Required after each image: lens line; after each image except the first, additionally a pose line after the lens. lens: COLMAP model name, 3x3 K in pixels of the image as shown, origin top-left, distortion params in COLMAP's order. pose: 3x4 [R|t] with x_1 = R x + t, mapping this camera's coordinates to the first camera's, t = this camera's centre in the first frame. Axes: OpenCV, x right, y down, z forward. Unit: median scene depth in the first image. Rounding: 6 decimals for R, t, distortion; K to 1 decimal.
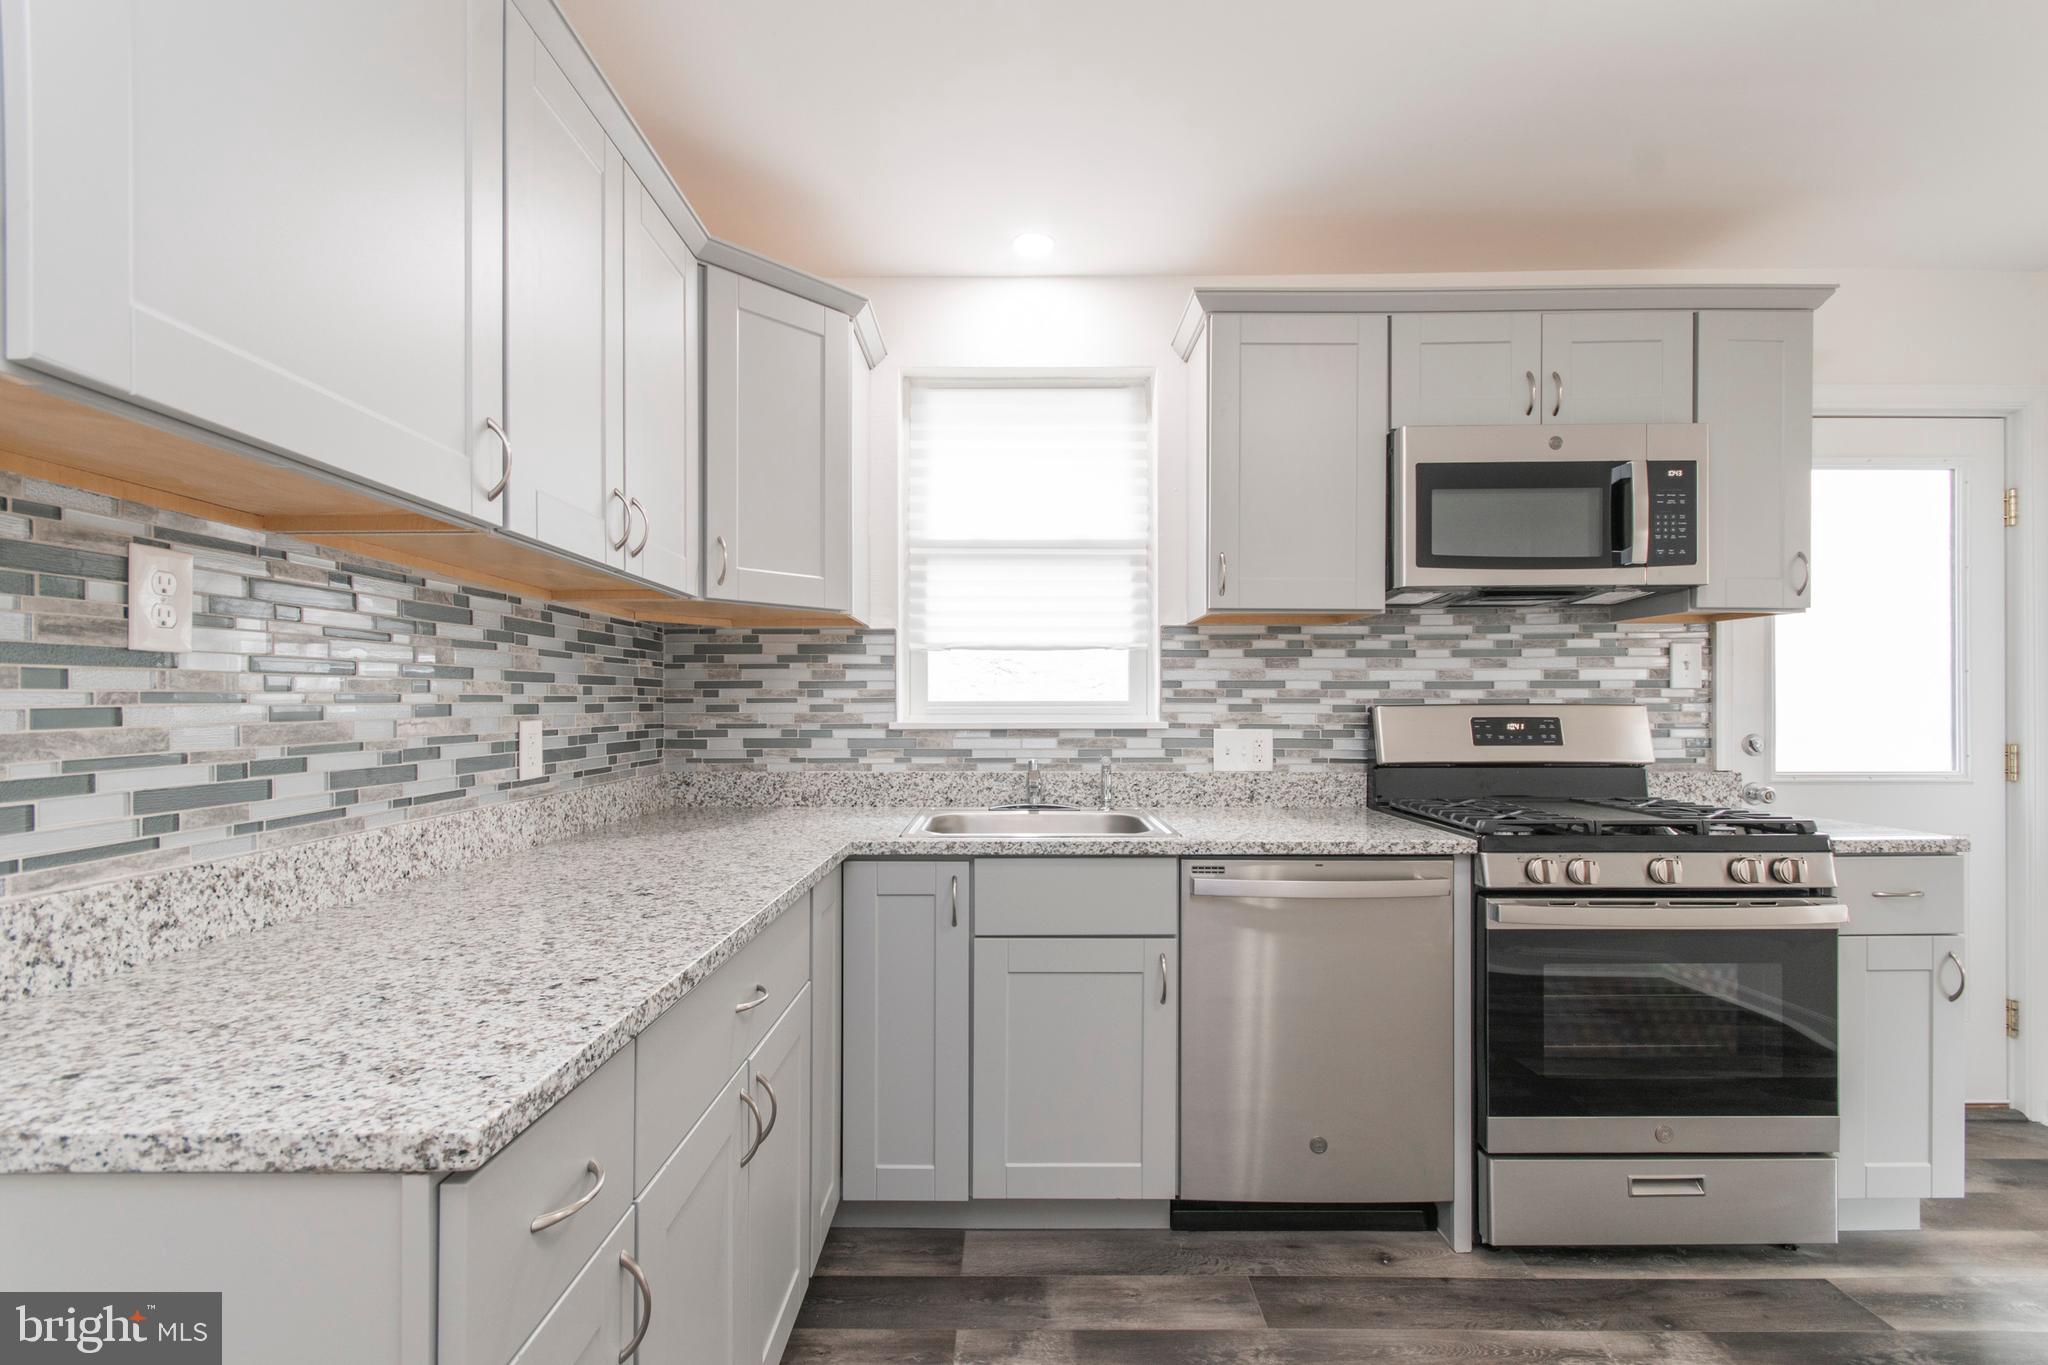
lens RADIAL K [[917.5, 0, 1010.2], [0, 917.5, 706.5], [0, 0, 1]] dist [0.010415, -0.003370]
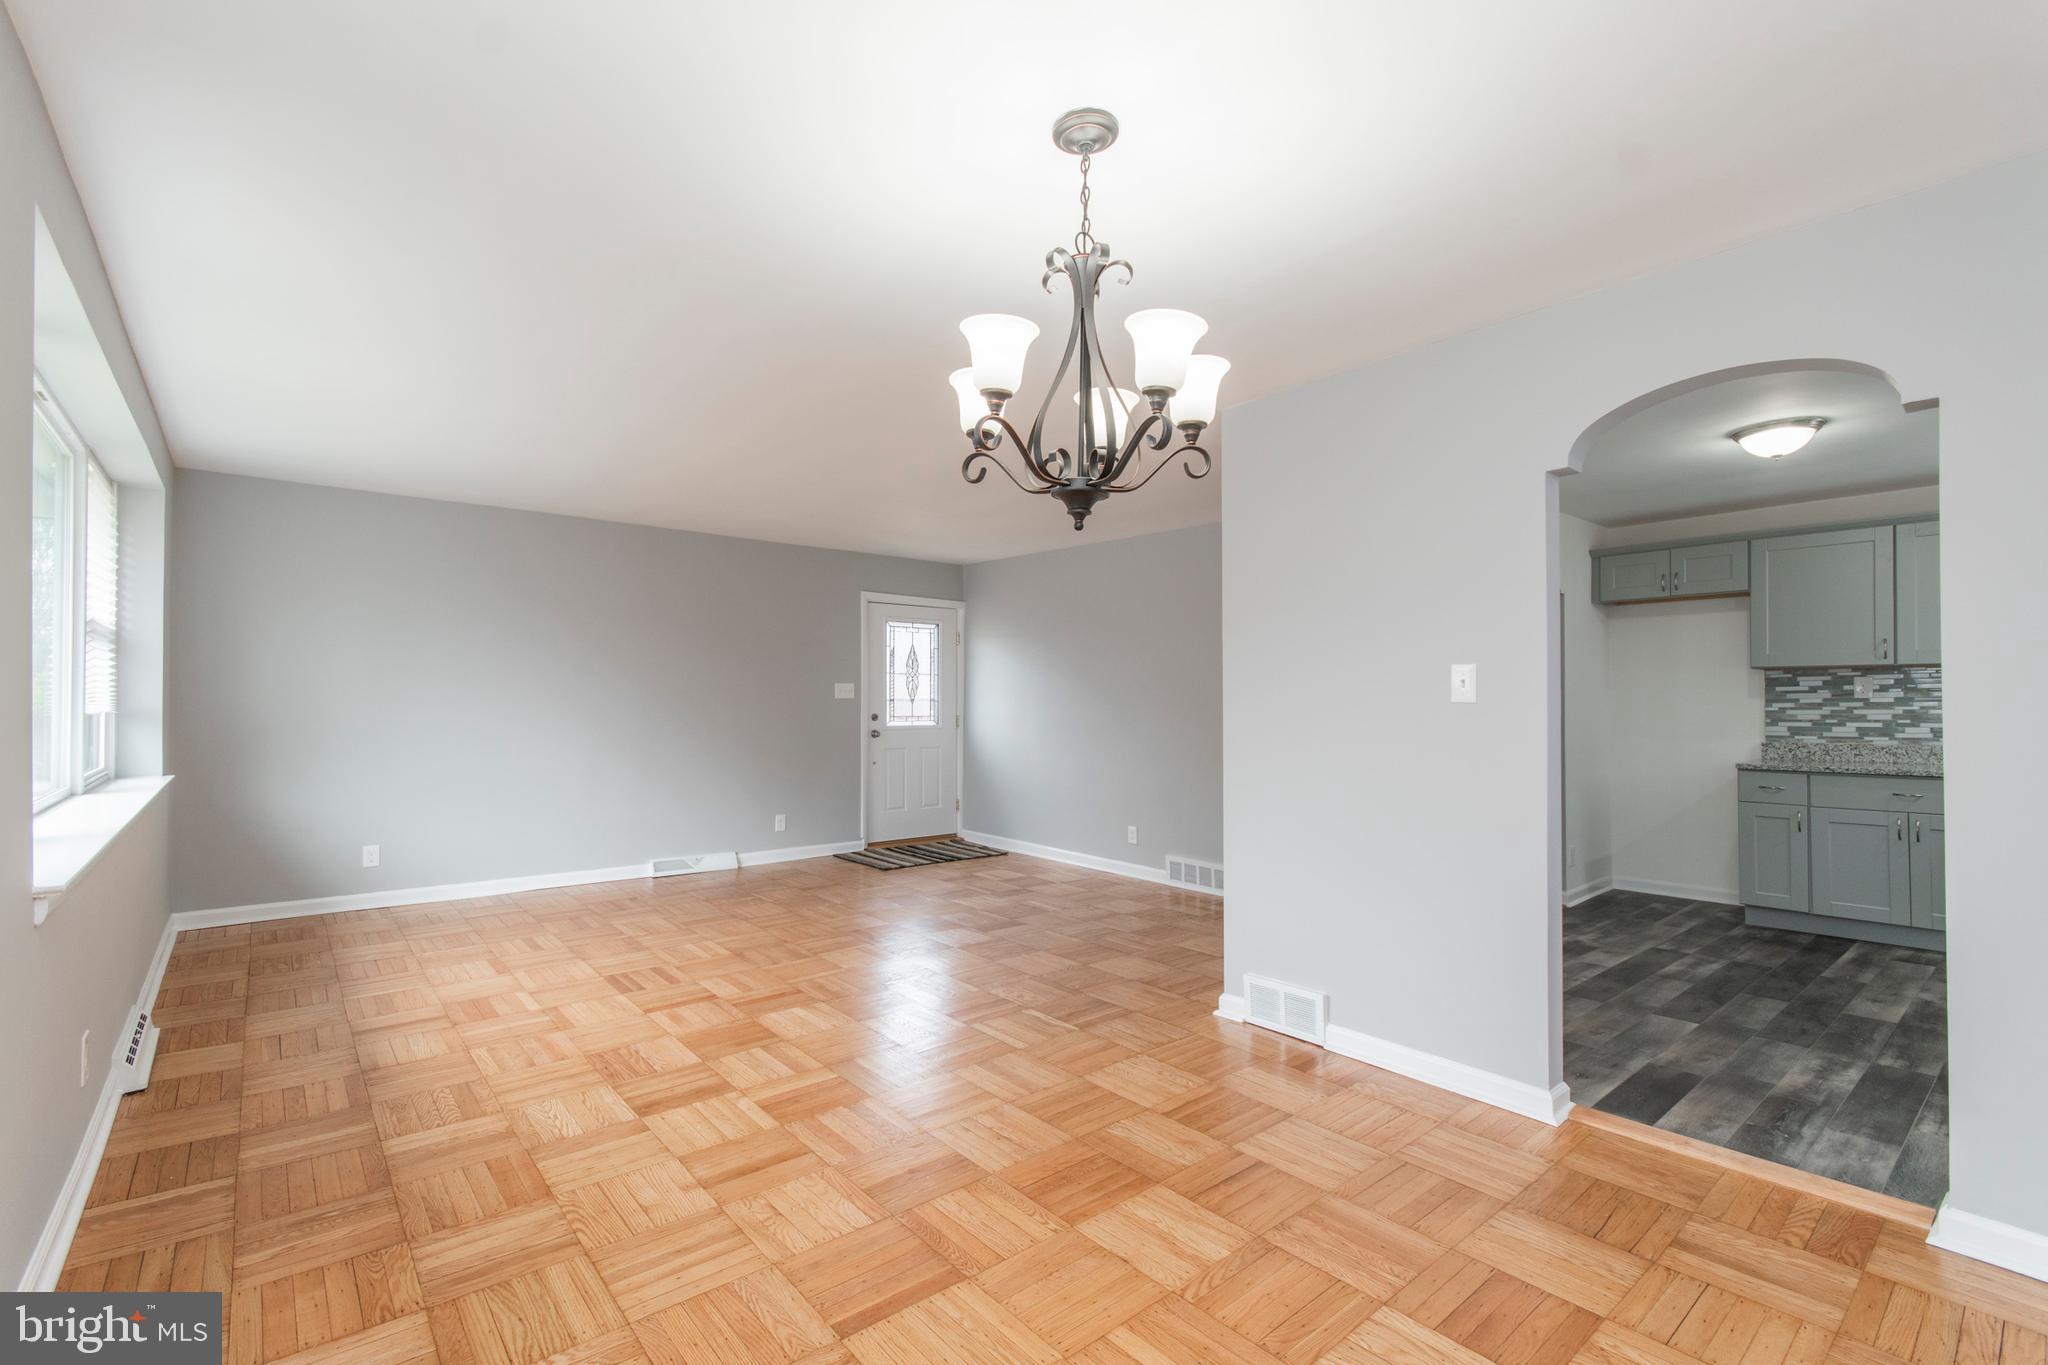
lens RADIAL K [[917.5, 0, 1006.9], [0, 917.5, 694.0], [0, 0, 1]] dist [0.010415, -0.003370]
pose [[-0.768435, -0.008344, -0.639873, 2.712576], [-0.002016, 0.999942, -0.010619, -0.010617], [0.639924, -0.006870, -0.768407, 0.895441]]
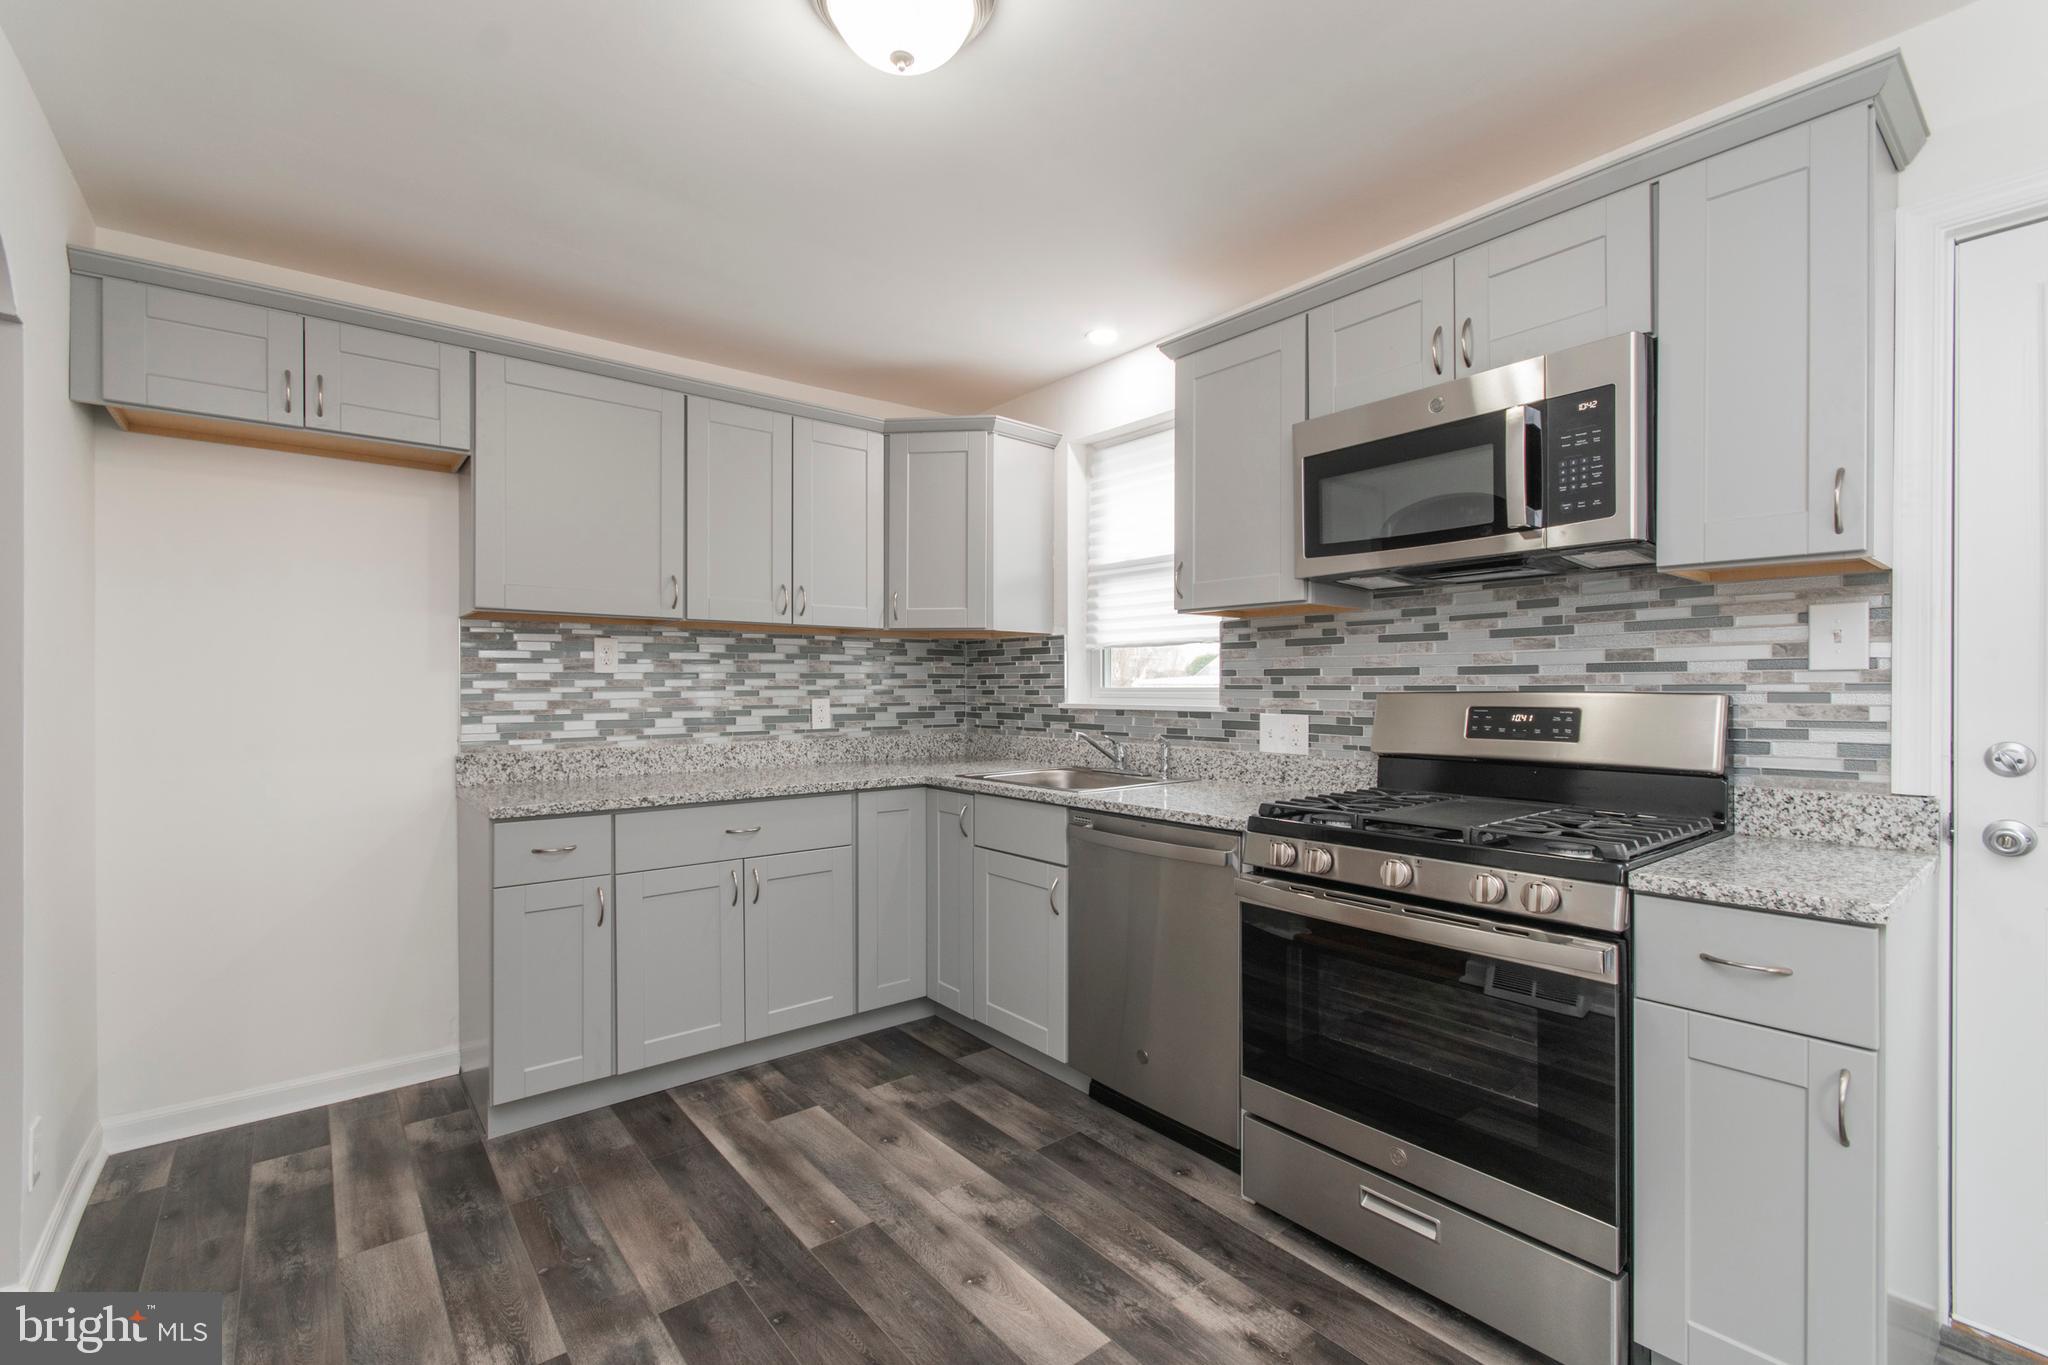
lens RADIAL K [[917.5, 0, 1000.7], [0, 917.5, 690.0], [0, 0, 1]] dist [0.010415, -0.003370]
pose [[0.609708, 0.002545, -0.792622, 1.047022], [-0.000546, 0.999996, 0.002791, -0.007353], [0.792626, -0.001269, 0.609707, 0.104994]]
